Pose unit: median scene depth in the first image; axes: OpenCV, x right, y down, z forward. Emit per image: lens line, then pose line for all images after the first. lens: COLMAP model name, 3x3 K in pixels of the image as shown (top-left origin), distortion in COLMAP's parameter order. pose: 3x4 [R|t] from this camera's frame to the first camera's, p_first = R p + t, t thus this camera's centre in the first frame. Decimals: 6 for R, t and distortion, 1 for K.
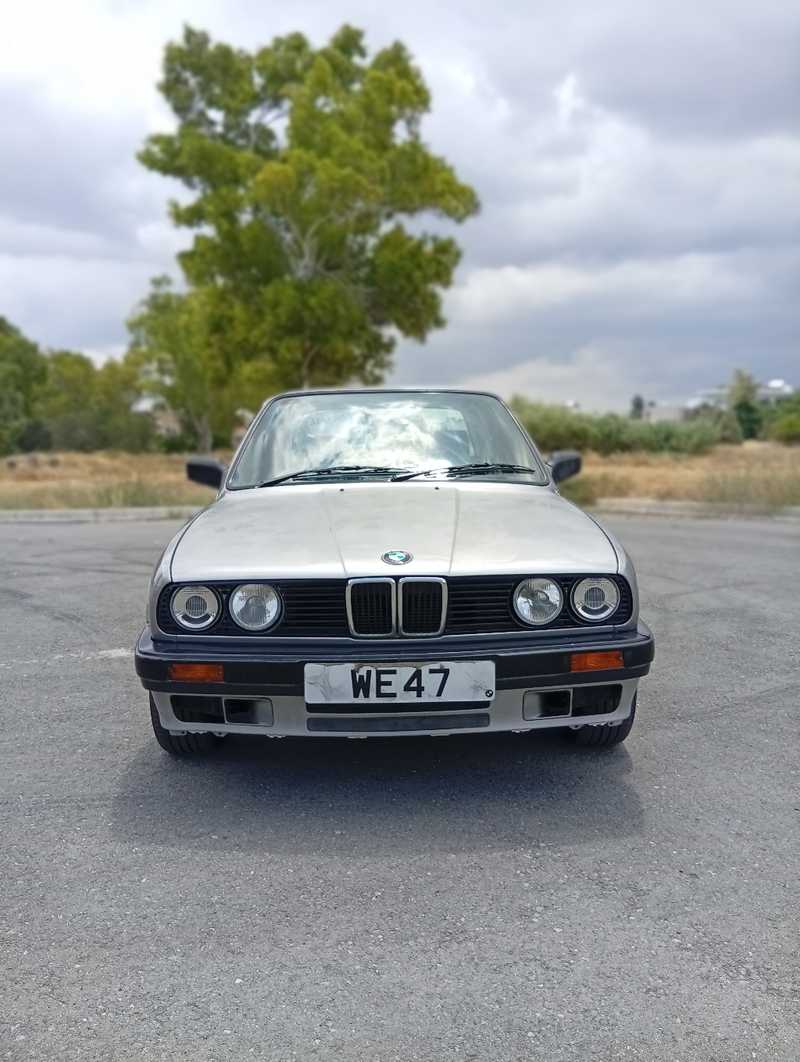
lens RADIAL K [[878.4, 0, 403.6], [0, 878.4, 536.0], [0, 0, 1]] dist [0.075743, -0.189148]
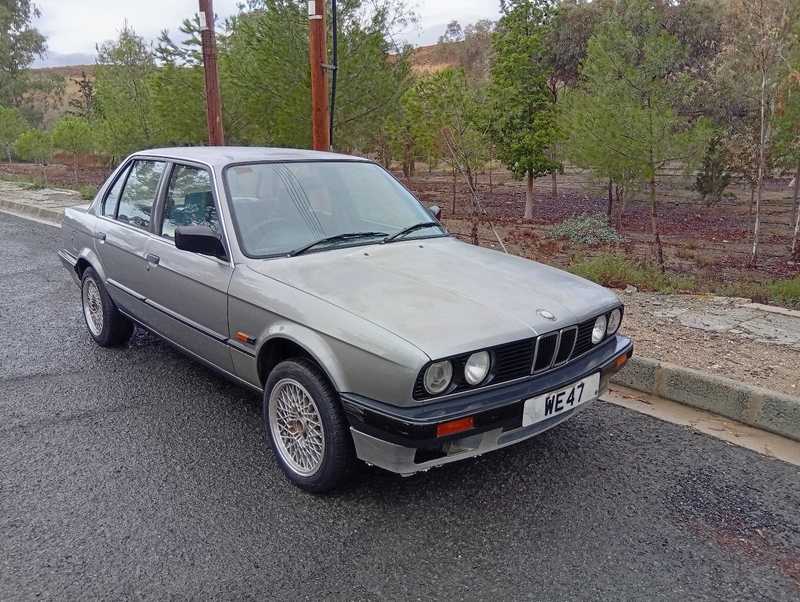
lens RADIAL K [[655.7, 0, 403.6], [0, 655.7, 298.7], [0, 0, 1]] dist [0.086892, -0.150439]
pose [[0.770222, -0.131846, 0.623999, -0.880452], [0.044720, 0.987155, 0.153378, -0.183249], [-0.636206, -0.090229, 0.766225, 0.327038]]
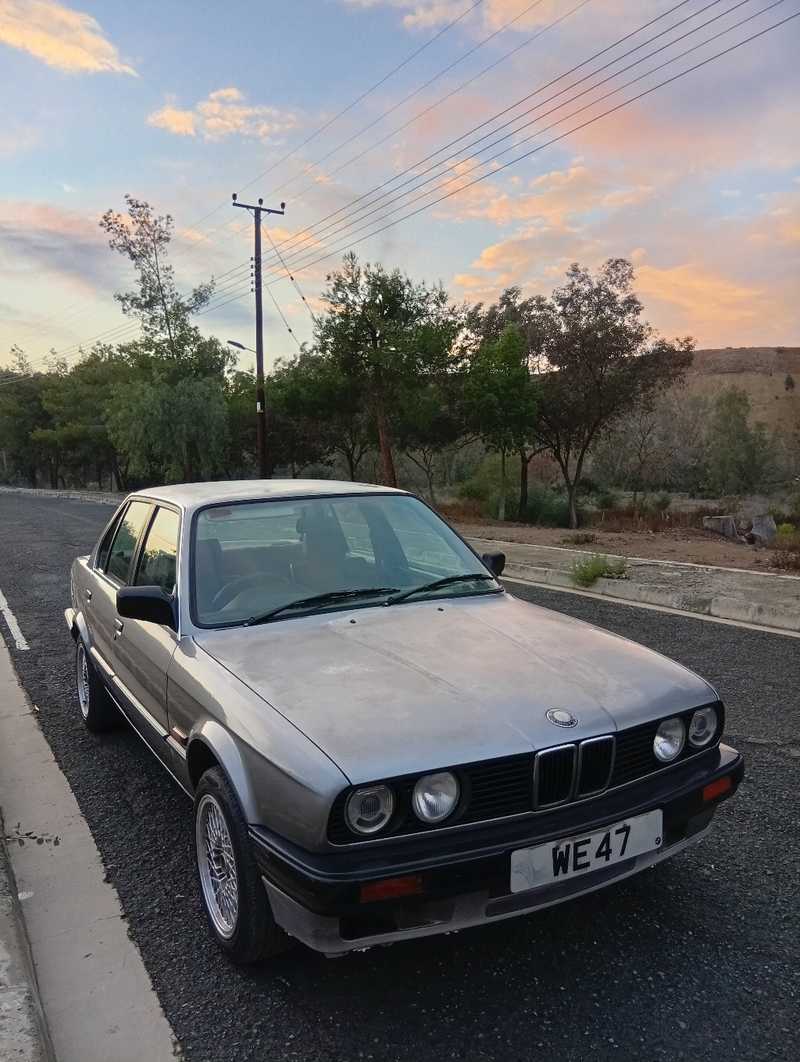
lens RADIAL K [[878.4, 0, 403.6], [0, 878.4, 536.0], [0, 0, 1]] dist [0.075743, -0.189148]
pose [[0.894043, -0.060044, 0.443940, -0.597876], [0.066609, 0.997779, 0.000809, -0.193264], [-0.443002, 0.028847, 0.896056, 0.201081]]
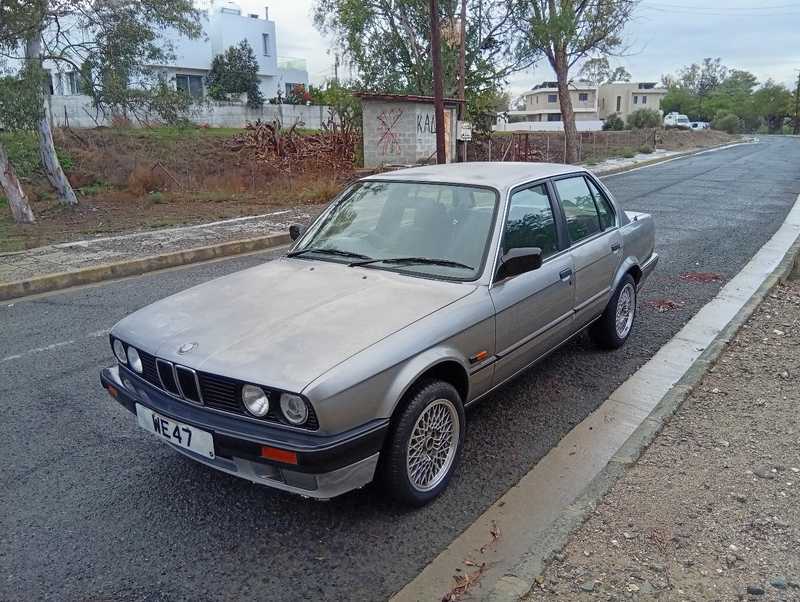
lens RADIAL K [[655.7, 0, 403.6], [0, 655.7, 298.7], [0, 0, 1]] dist [0.086892, -0.150439]
pose [[0.780467, 0.168242, -0.602135, 0.955856], [-0.062632, 0.979307, 0.192446, -0.302161], [0.622052, -0.112485, 0.774854, 0.377817]]
